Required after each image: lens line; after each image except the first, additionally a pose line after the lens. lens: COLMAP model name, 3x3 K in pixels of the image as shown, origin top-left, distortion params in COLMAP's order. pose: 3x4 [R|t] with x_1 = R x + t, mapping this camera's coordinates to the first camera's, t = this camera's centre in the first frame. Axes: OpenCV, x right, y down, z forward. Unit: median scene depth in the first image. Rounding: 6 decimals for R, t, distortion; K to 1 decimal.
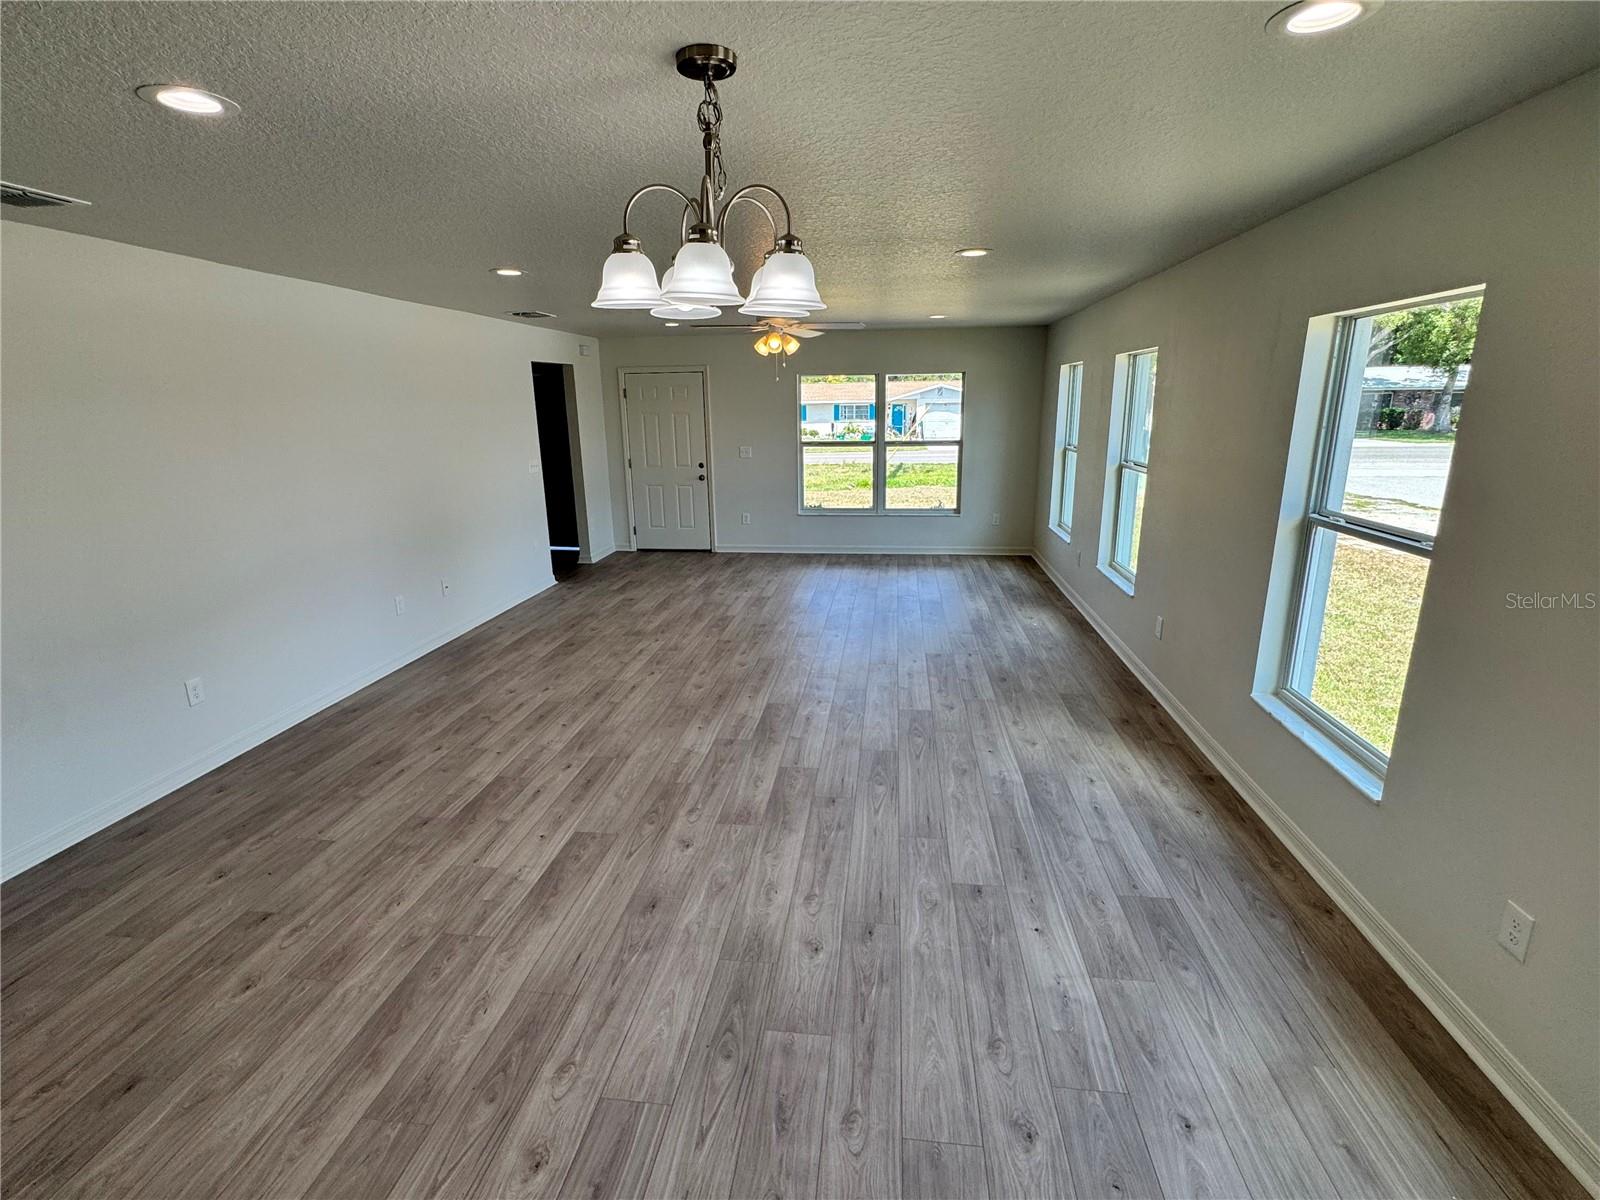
lens RADIAL K [[740.9, 0, 800.5], [0, 740.9, 595.8], [0, 0, 1]] dist [0.002204, 0.000286]
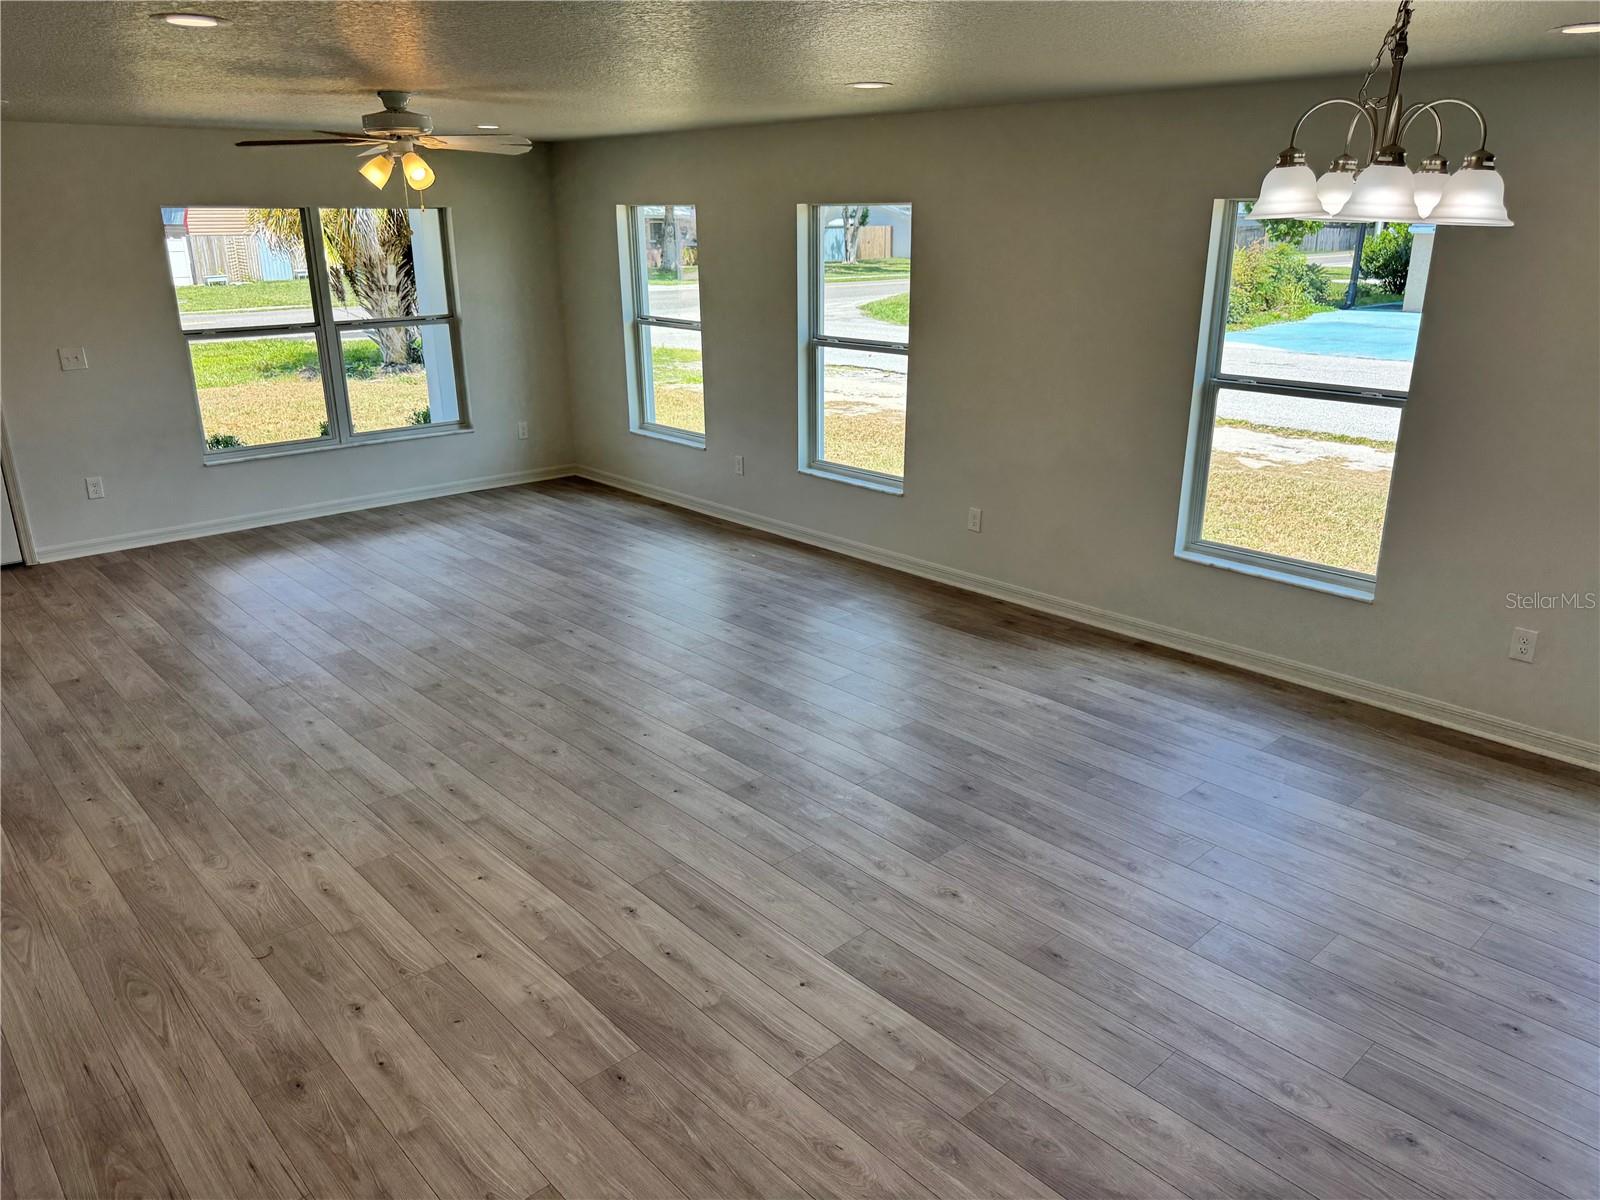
lens RADIAL K [[1116.9, 0, 802.8], [0, 1116.9, 600.4], [0, 0, 1]] dist [0.132406, -0.210050]
pose [[0.646605, -0.230601, 0.727135, -0.657915], [0.185392, 0.972139, 0.143440, -0.095076], [-0.739953, 0.042056, 0.671342, 0.214001]]
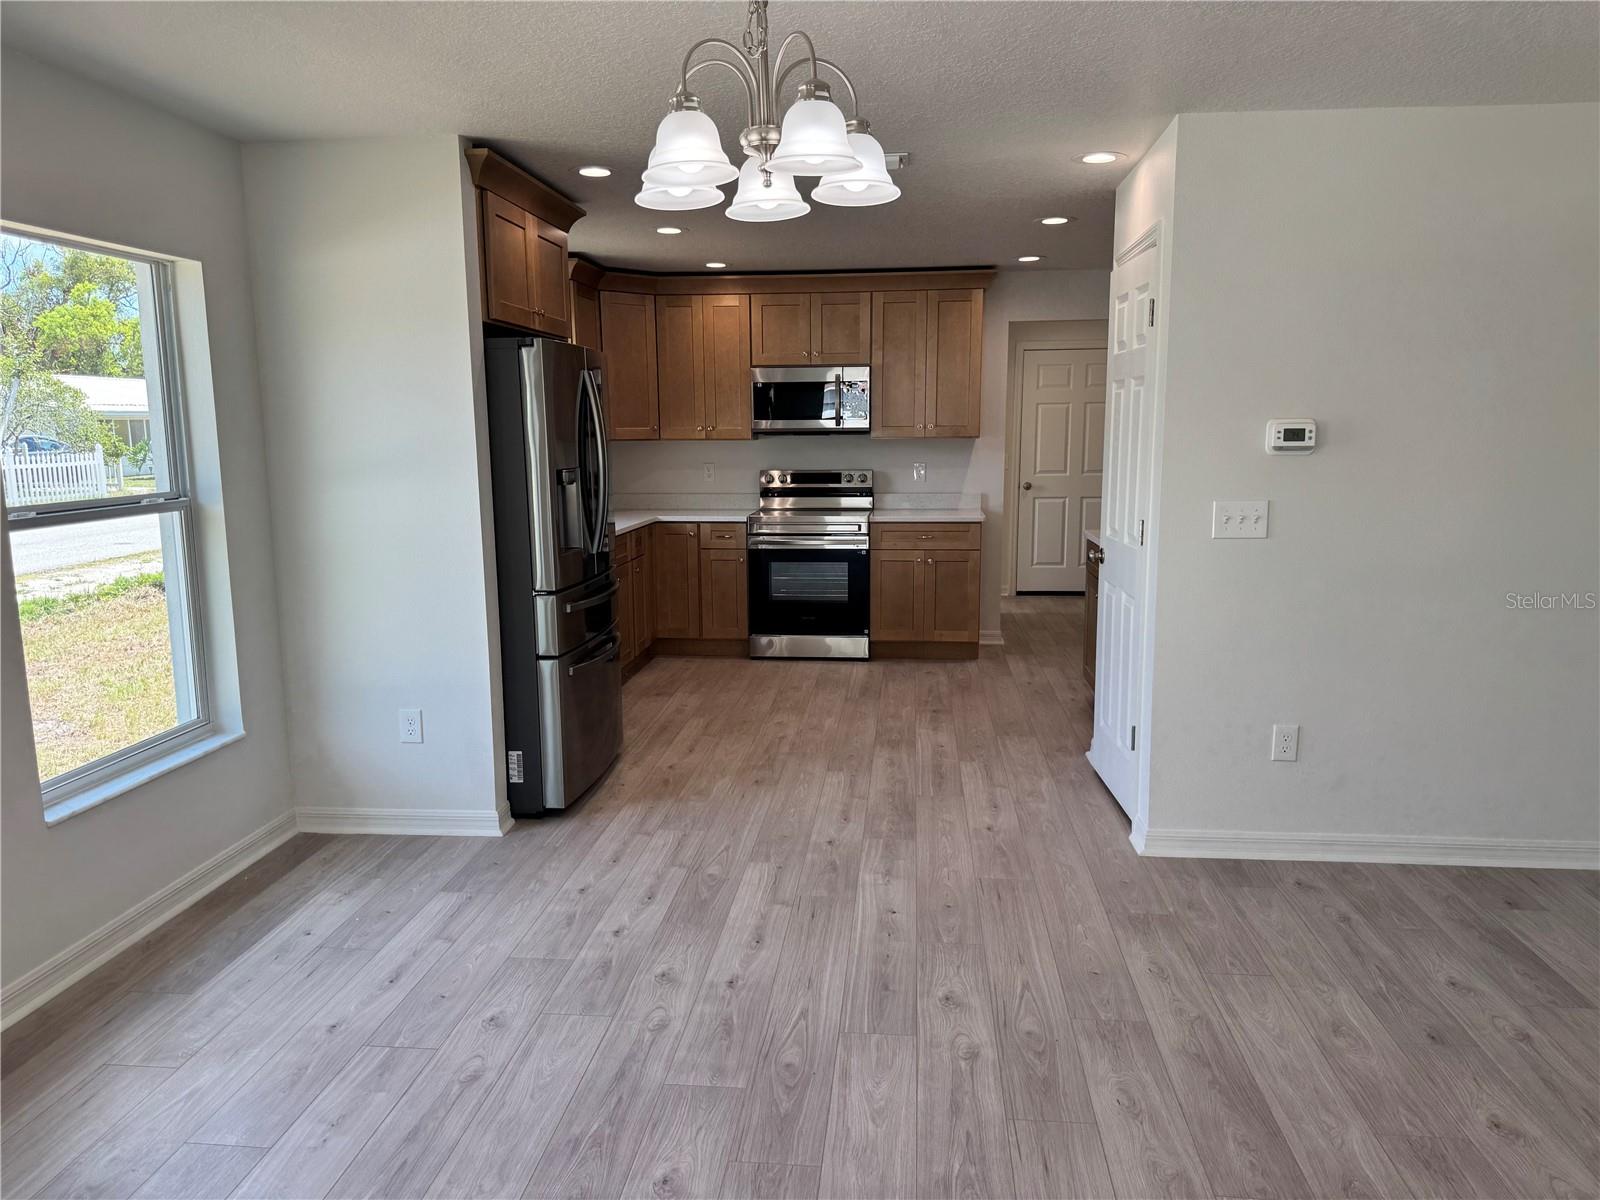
lens RADIAL K [[1116.9, 0, 802.8], [0, 1116.9, 600.4], [0, 0, 1]] dist [0.132406, -0.210050]
pose [[-0.999512, 0.026058, -0.017206, -0.046242], [0.016985, 0.916062, 0.400676, -0.175837], [0.026202, 0.400188, -0.916058, 0.870446]]
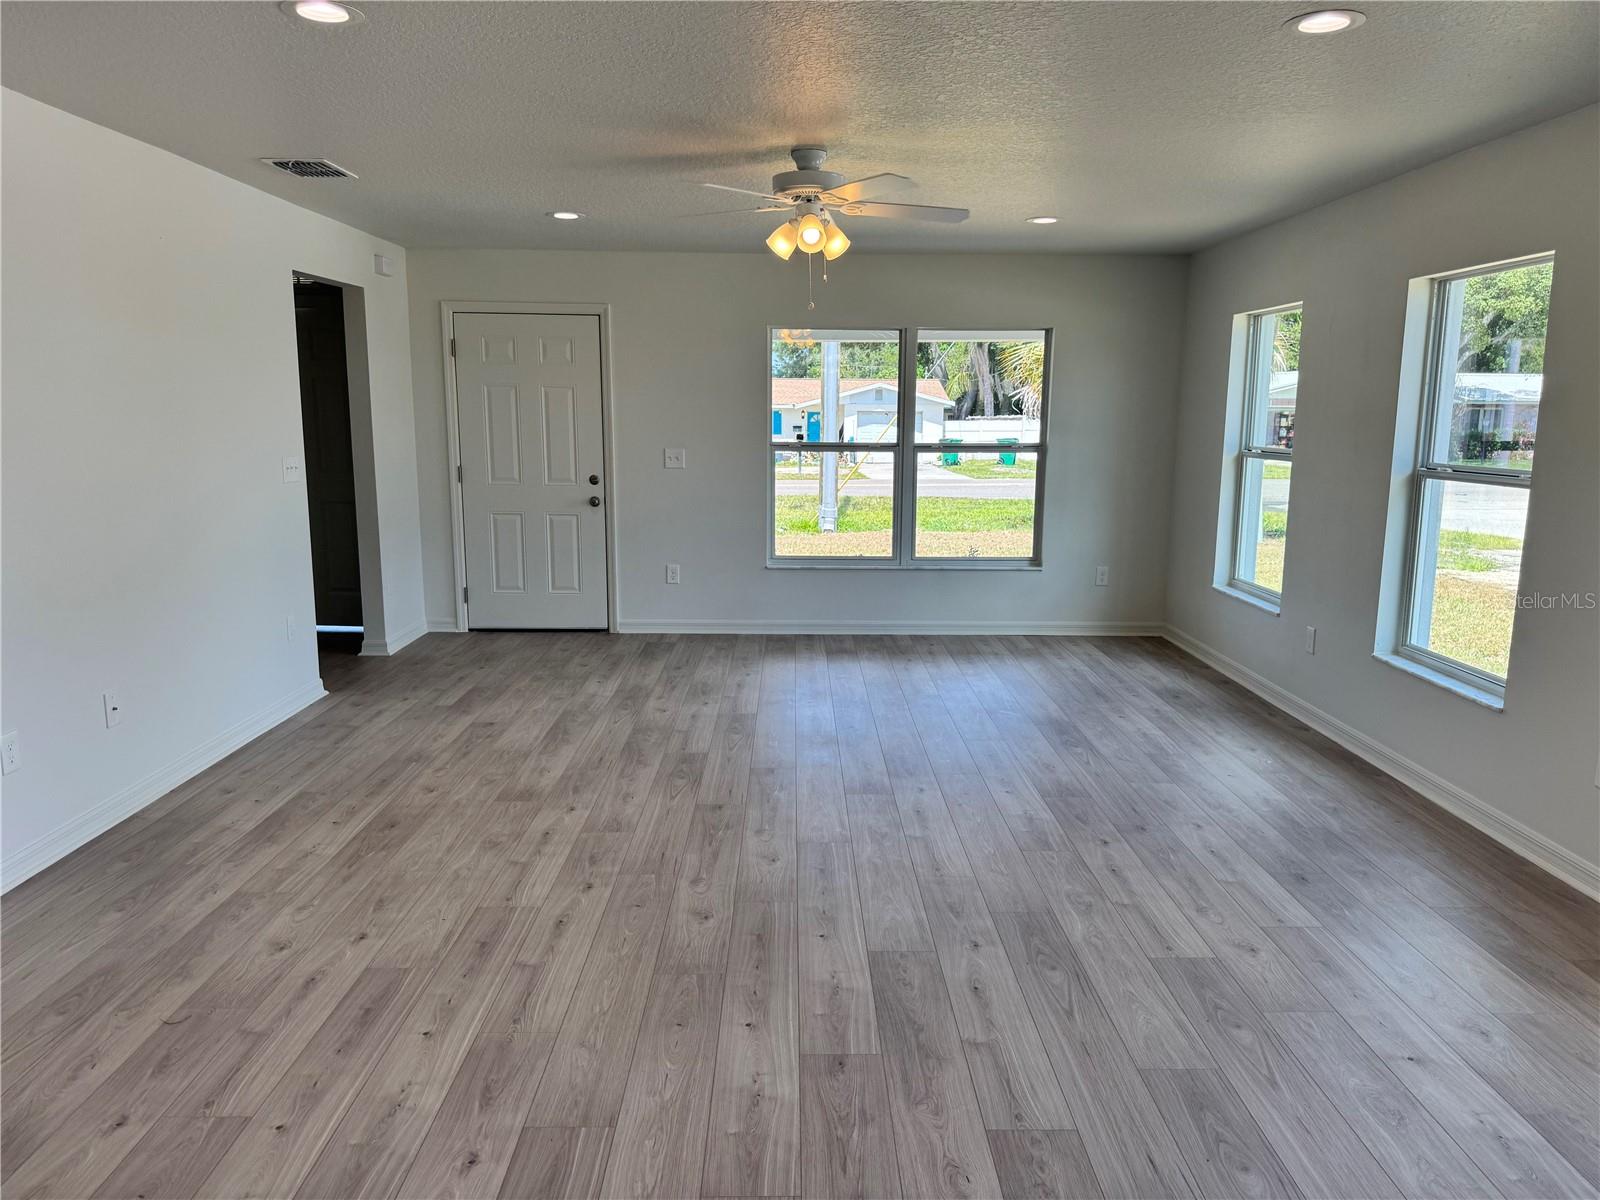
lens RADIAL K [[1116.9, 0, 802.8], [0, 1116.9, 600.4], [0, 0, 1]] dist [0.132406, -0.210050]
pose [[0.990721, -0.000463, 0.135911, -0.173090], [0.012566, 0.996023, -0.088208, -0.013009], [-0.135329, 0.089098, 0.986786, 0.266516]]
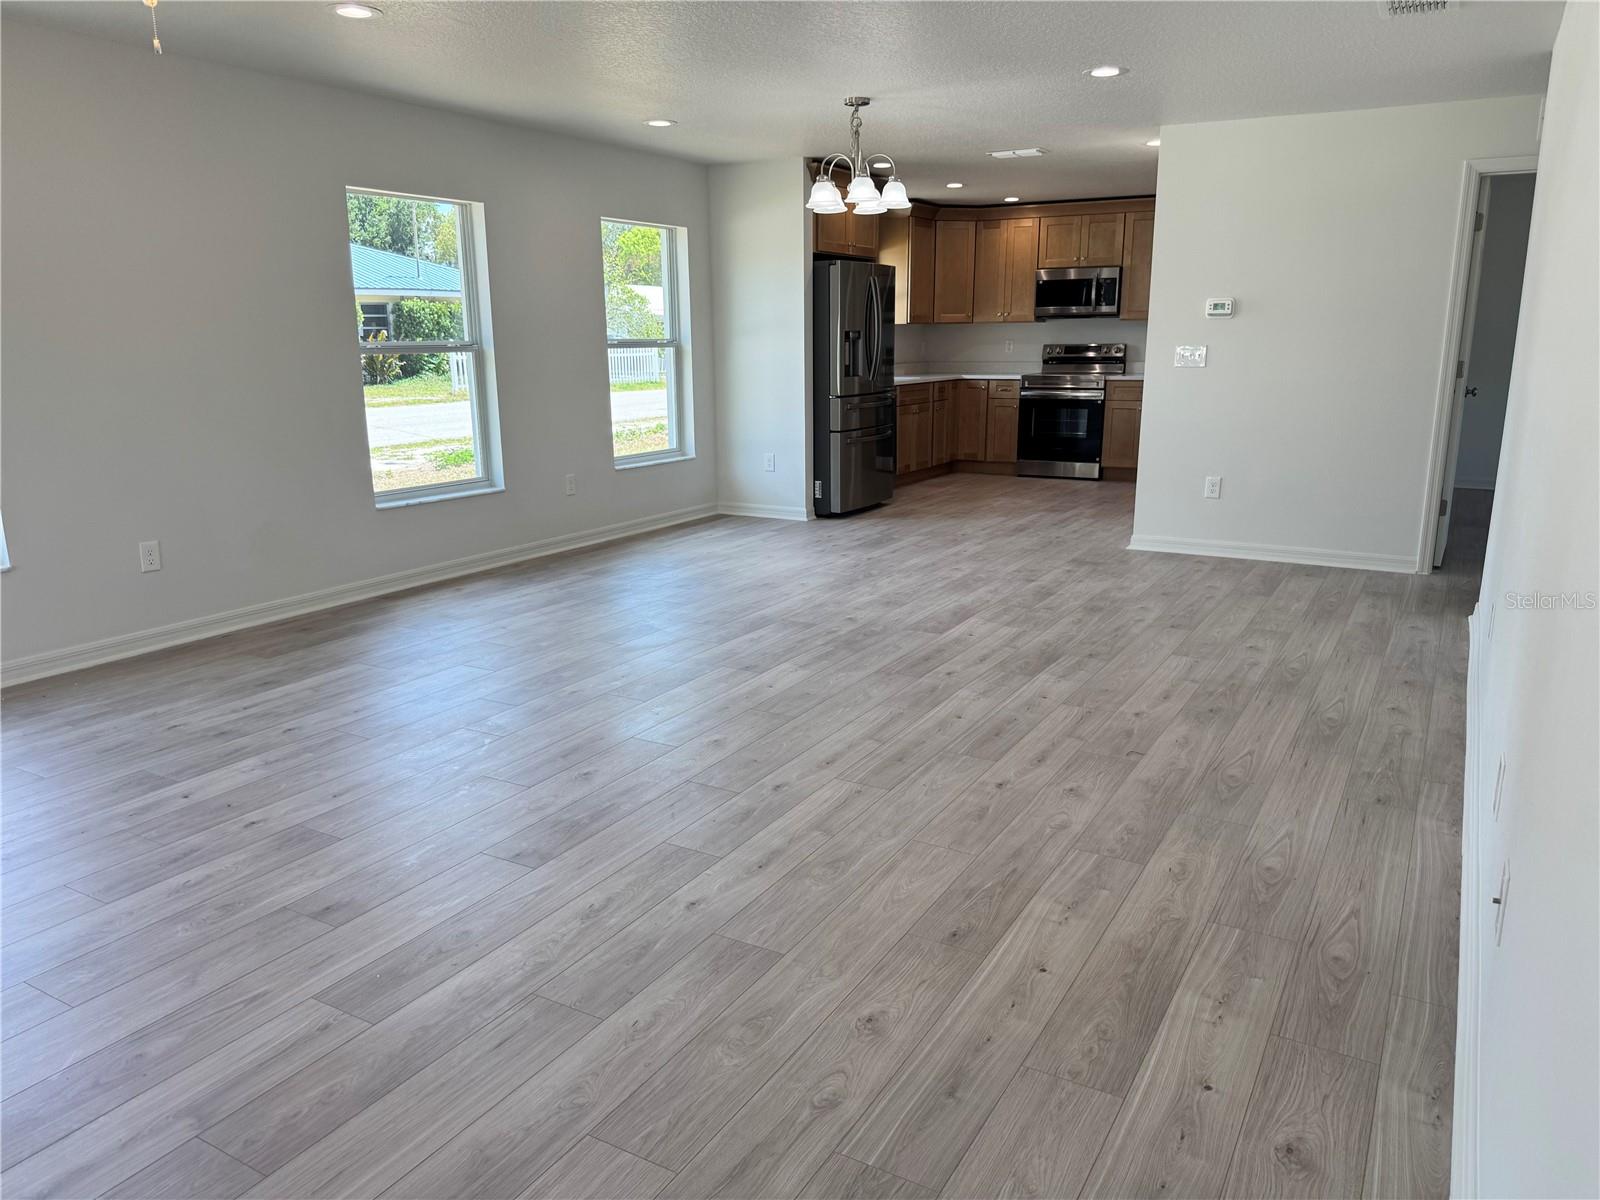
lens RADIAL K [[1116.9, 0, 802.8], [0, 1116.9, 600.4], [0, 0, 1]] dist [0.132406, -0.210050]
pose [[-0.918238, -0.070901, 0.389631, -0.504224], [0.119999, 0.887781, 0.444349, -0.319541], [-0.377412, 0.454773, -0.806686, 1.592114]]
